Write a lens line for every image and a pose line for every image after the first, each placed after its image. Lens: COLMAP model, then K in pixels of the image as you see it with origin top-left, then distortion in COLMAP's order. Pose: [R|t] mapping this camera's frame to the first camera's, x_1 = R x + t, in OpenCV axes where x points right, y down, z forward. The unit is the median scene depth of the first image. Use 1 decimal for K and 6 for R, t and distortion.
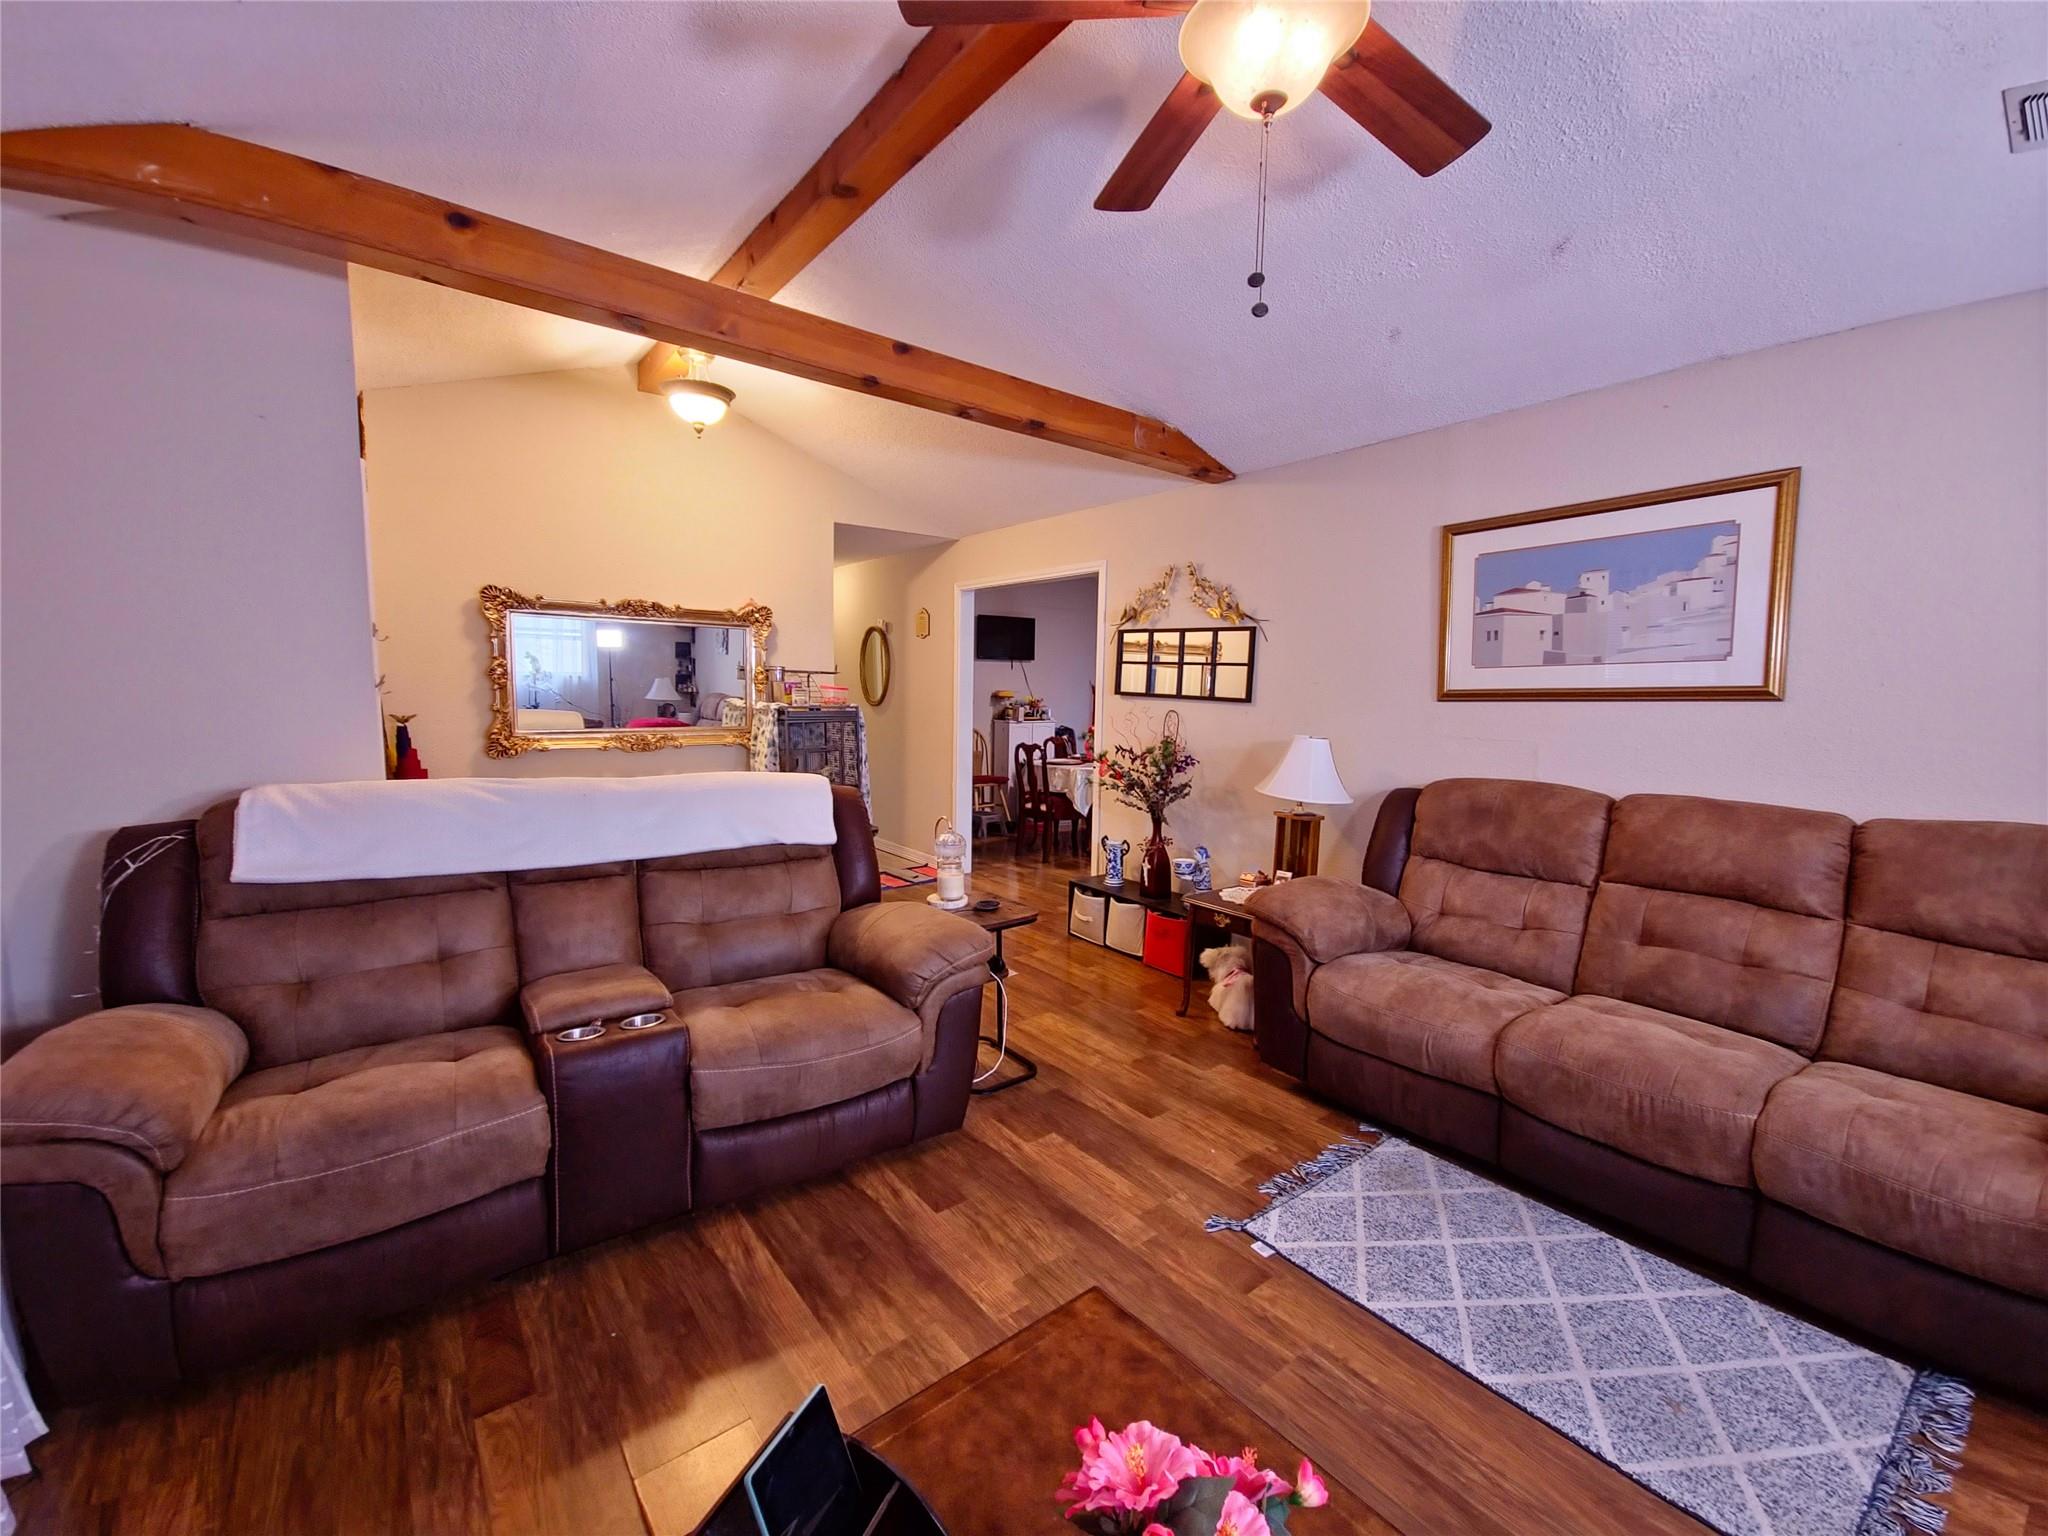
lens RADIAL K [[832.8, 0, 1027.9], [0, 832.8, 766.8], [0, 0, 1]] dist [0.009781, -0.005200]
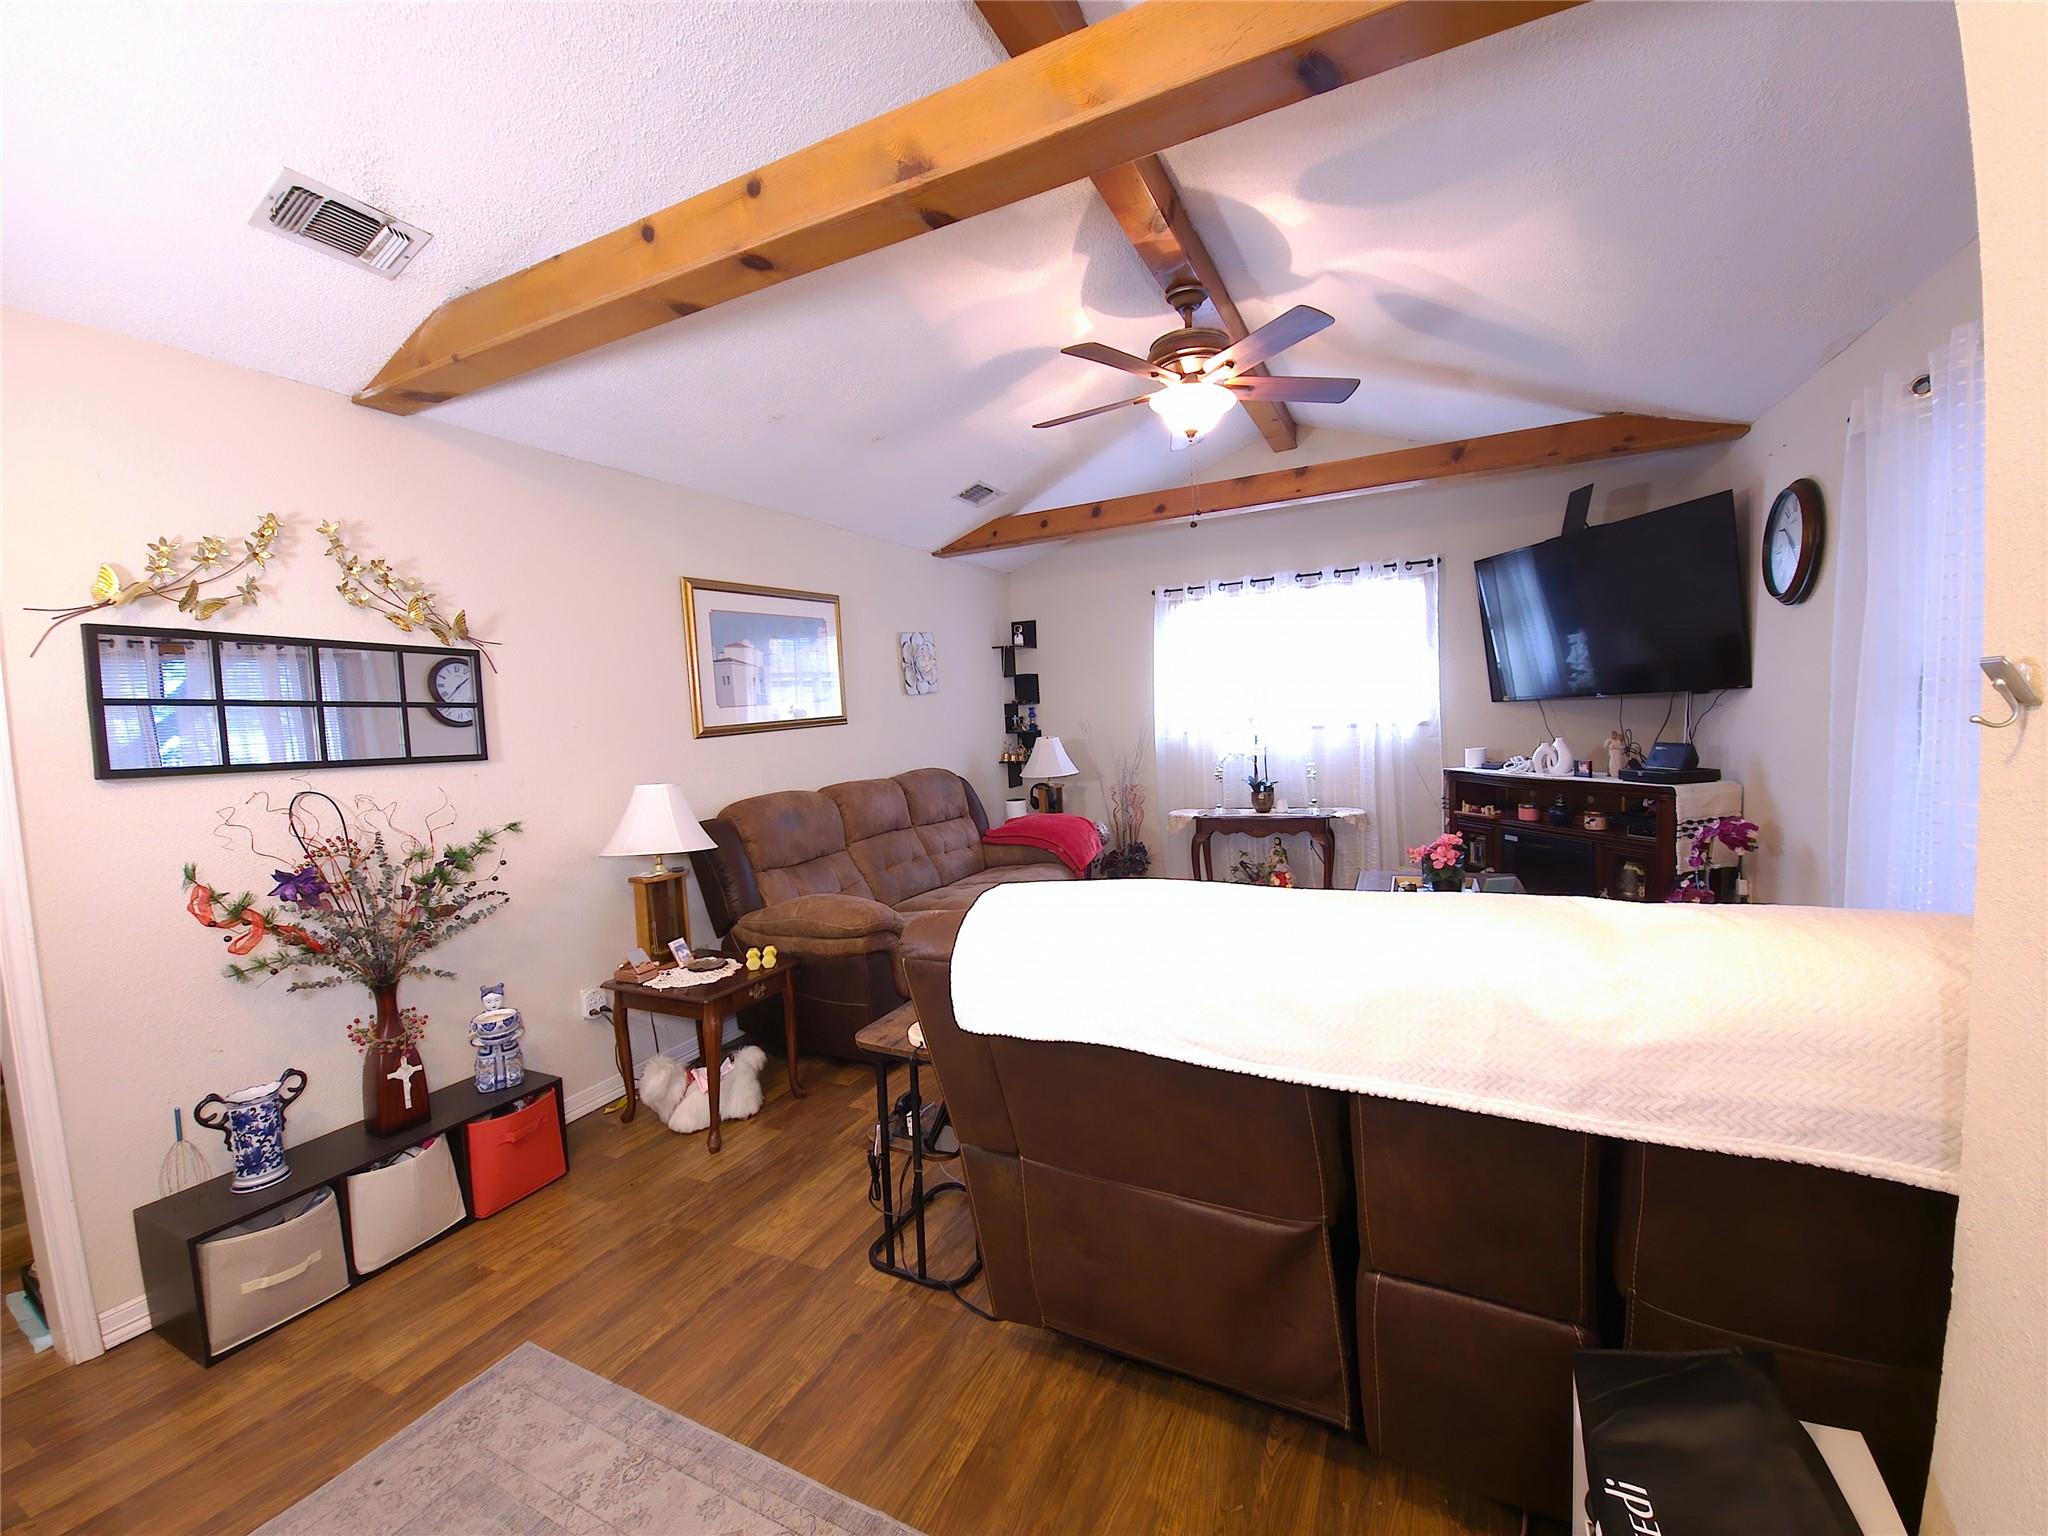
lens RADIAL K [[832.8, 0, 1027.9], [0, 832.8, 766.8], [0, 0, 1]] dist [0.009781, -0.005200]
pose [[-0.438020, -0.055356, 0.897259, -0.685216], [0.127476, 0.984192, 0.122950, -0.122971], [-0.889881, 0.168233, -0.424039, 1.113010]]
